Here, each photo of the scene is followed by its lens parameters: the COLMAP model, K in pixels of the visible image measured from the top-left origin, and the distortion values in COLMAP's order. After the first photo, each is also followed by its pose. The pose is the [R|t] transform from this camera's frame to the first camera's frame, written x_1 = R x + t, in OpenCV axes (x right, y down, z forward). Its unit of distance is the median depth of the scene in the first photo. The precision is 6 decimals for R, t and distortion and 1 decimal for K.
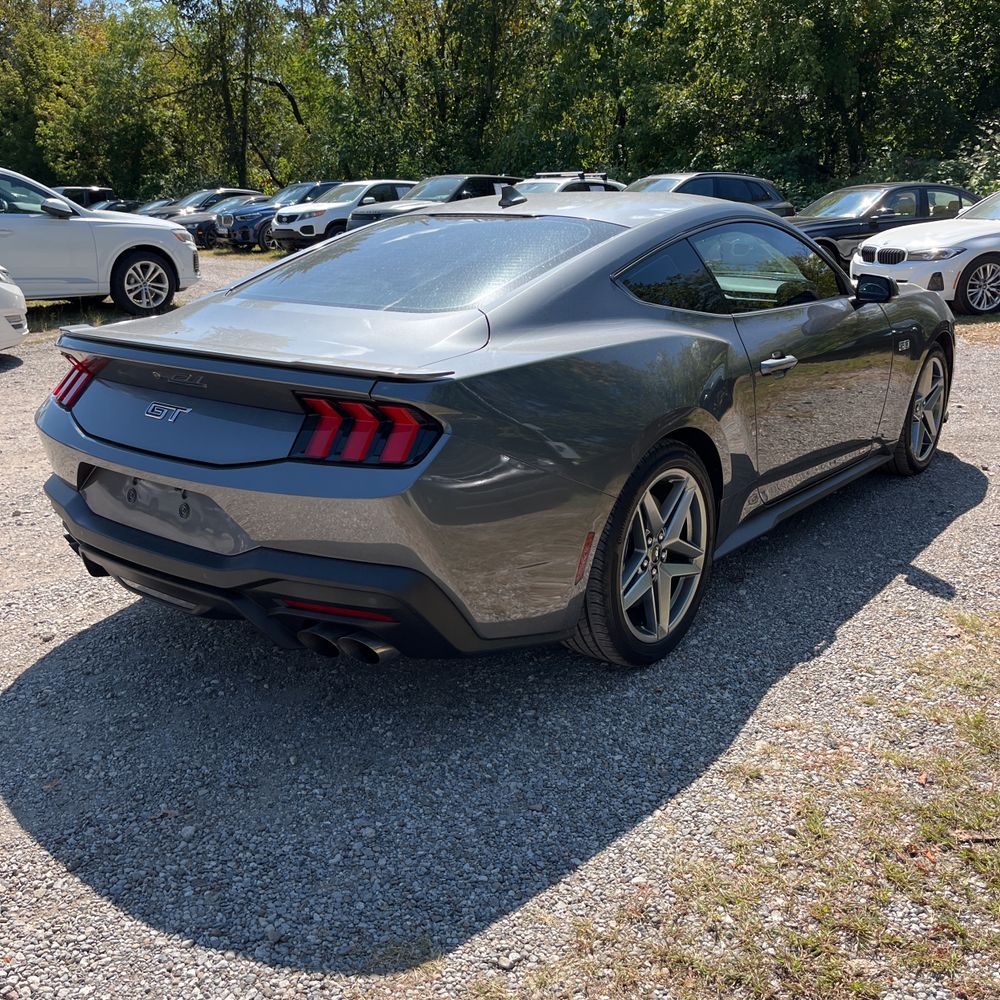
lens RADIAL K [[1022.4, 0, 497.4], [0, 1022.4, 491.8], [0, 0, 1]] dist [0.011326, 0.000000]
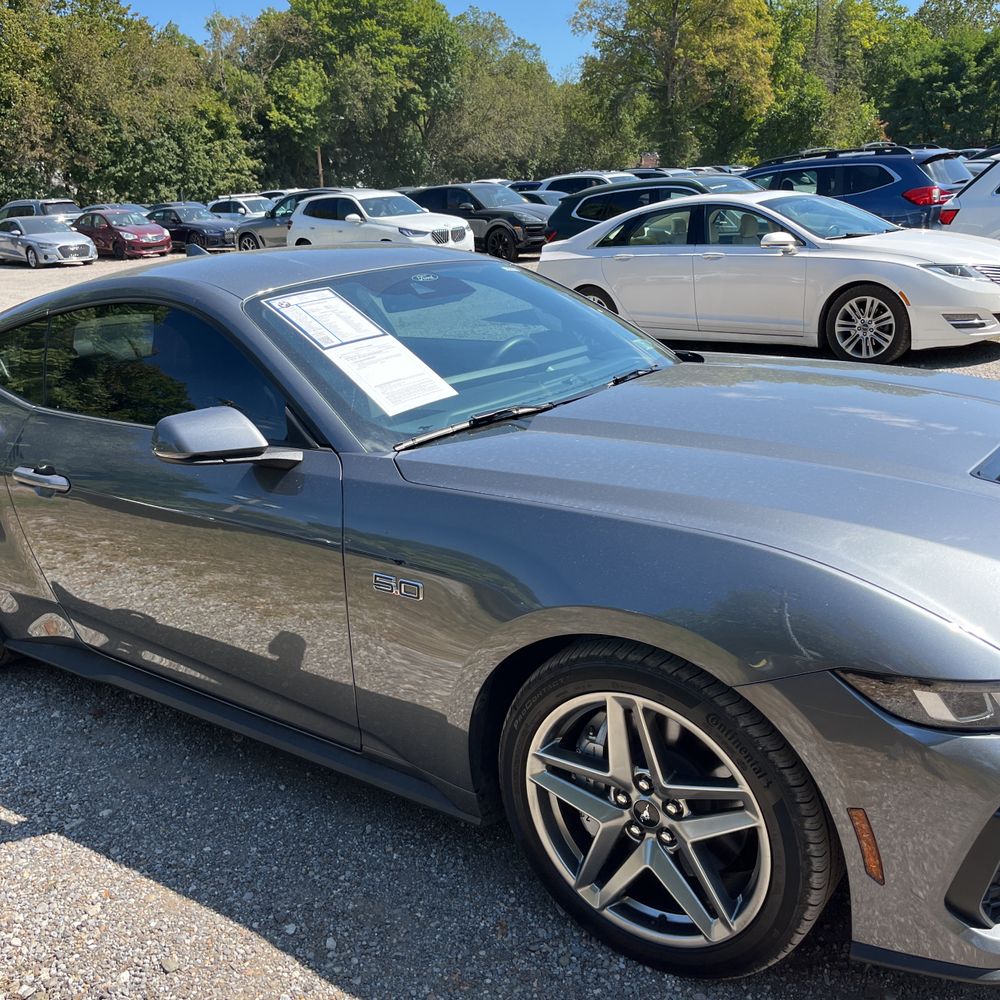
lens RADIAL K [[1022.4, 0, 502.6], [0, 1022.4, 501.8], [0, 0, 1]] dist [0.011326, 0.000000]
pose [[0.037704, 0.277456, -0.959998, 0.128920], [-0.212956, 0.940844, 0.263557, -0.047885], [0.976334, 0.194500, 0.094560, 0.153155]]
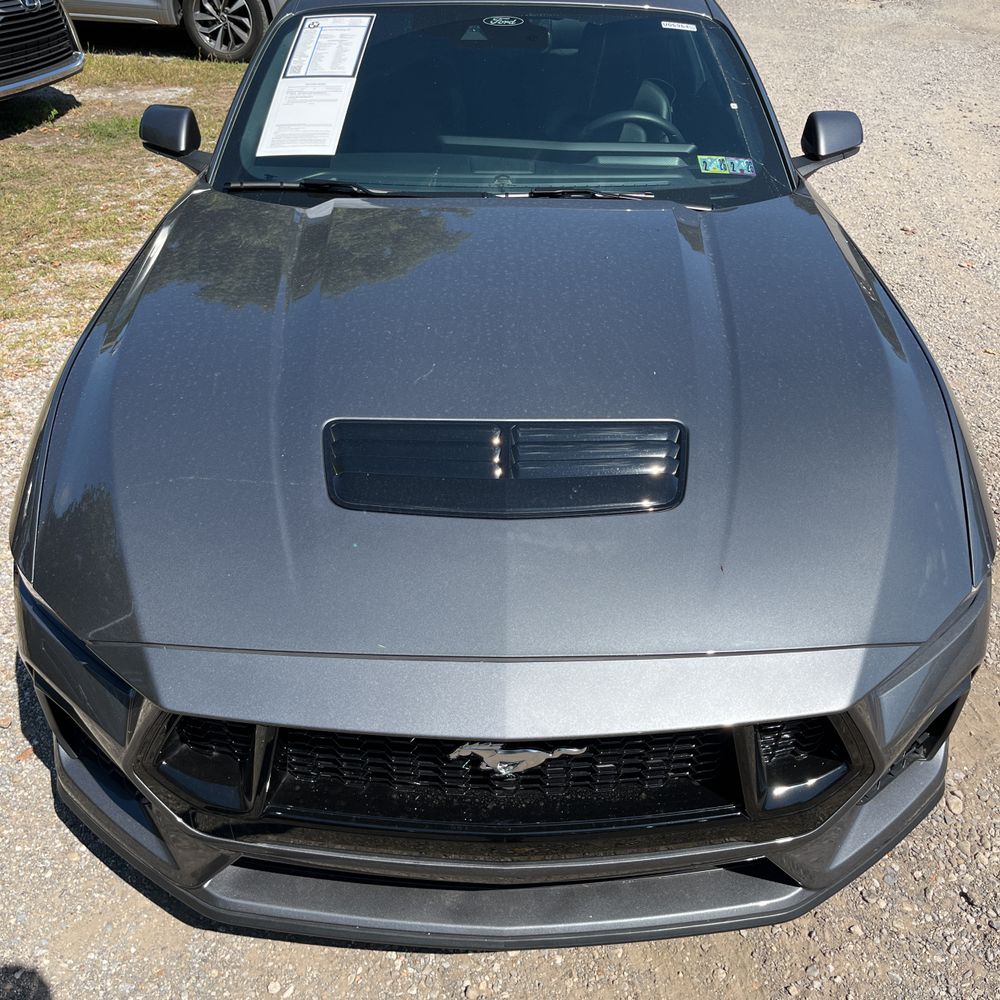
lens RADIAL K [[1022.4, 0, 503.9], [0, 1022.4, 506.9], [0, 0, 1]] dist [0.011326, 0.000000]
pose [[-0.784560, 0.342382, -0.516952, 0.088977], [-0.176586, 0.675821, 0.715600, -0.078005], [0.594376, 0.652718, -0.469762, 0.225229]]
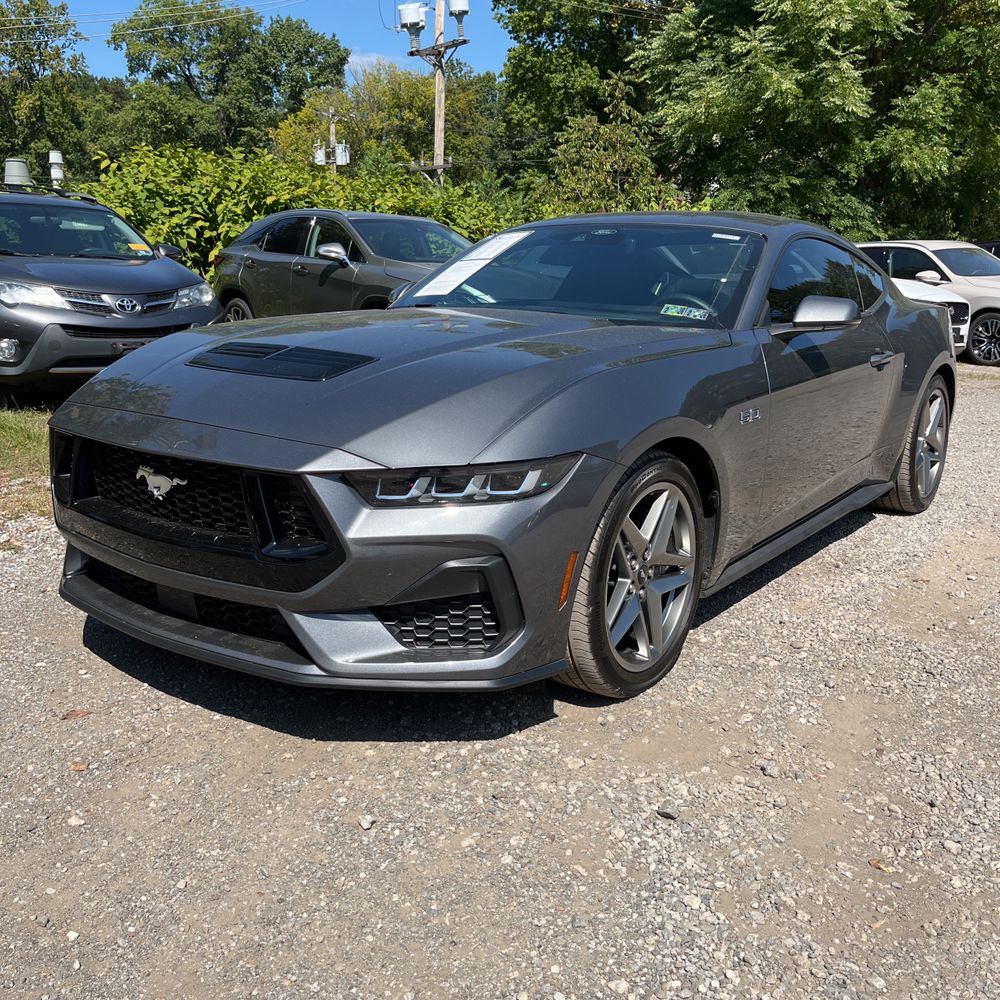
lens RADIAL K [[1022.4, 0, 503.7], [0, 1022.4, 490.8], [0, 0, 1]] dist [0.011326, 0.000000]
pose [[-0.999149, -0.009340, -0.040176, 0.042215], [-0.027289, 0.880077, 0.474047, -0.073747], [0.030931, 0.474740, -0.879582, 0.284574]]
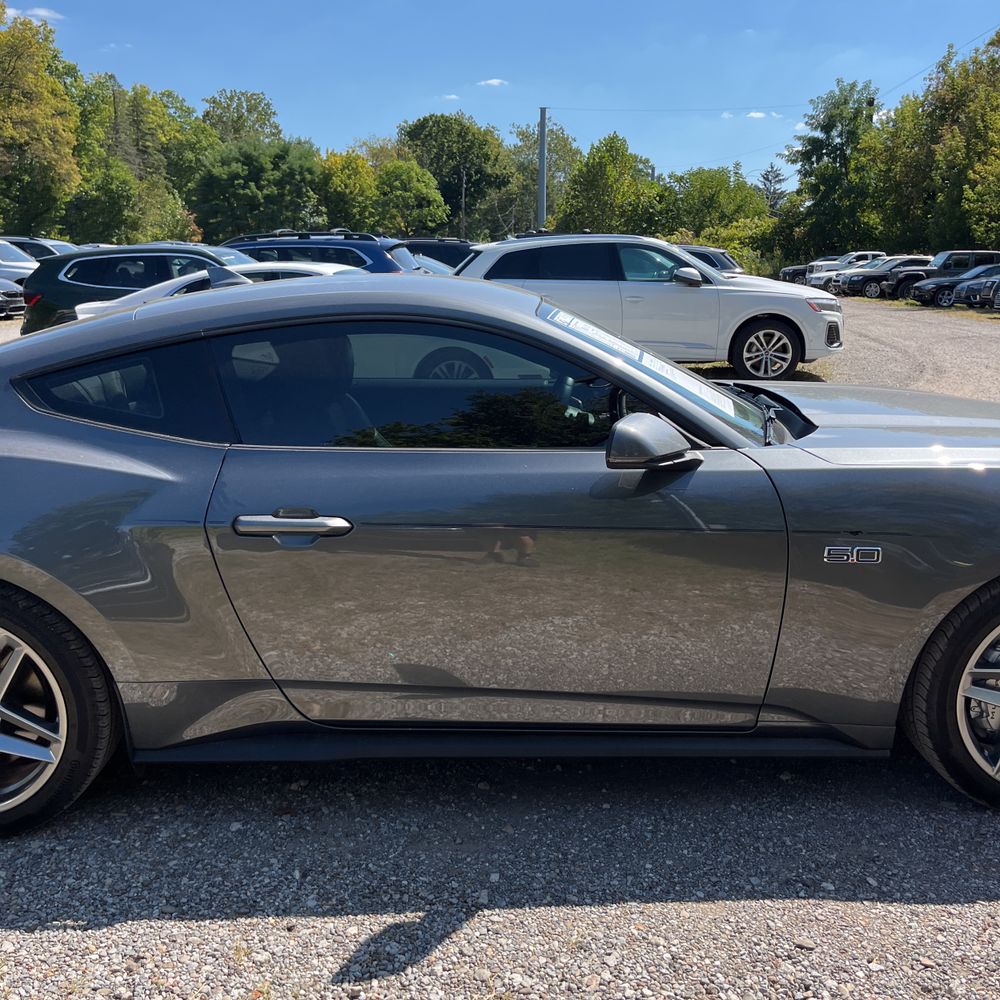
lens RADIAL K [[1022.4, 0, 506.5], [0, 1022.4, 504.9], [0, 0, 1]] dist [0.011326, 0.000000]
pose [[0.633782, 0.173459, -0.753812, 0.105010], [-0.206901, 0.977039, 0.050870, -0.024106], [0.745327, 0.123724, 0.655118, 0.078442]]
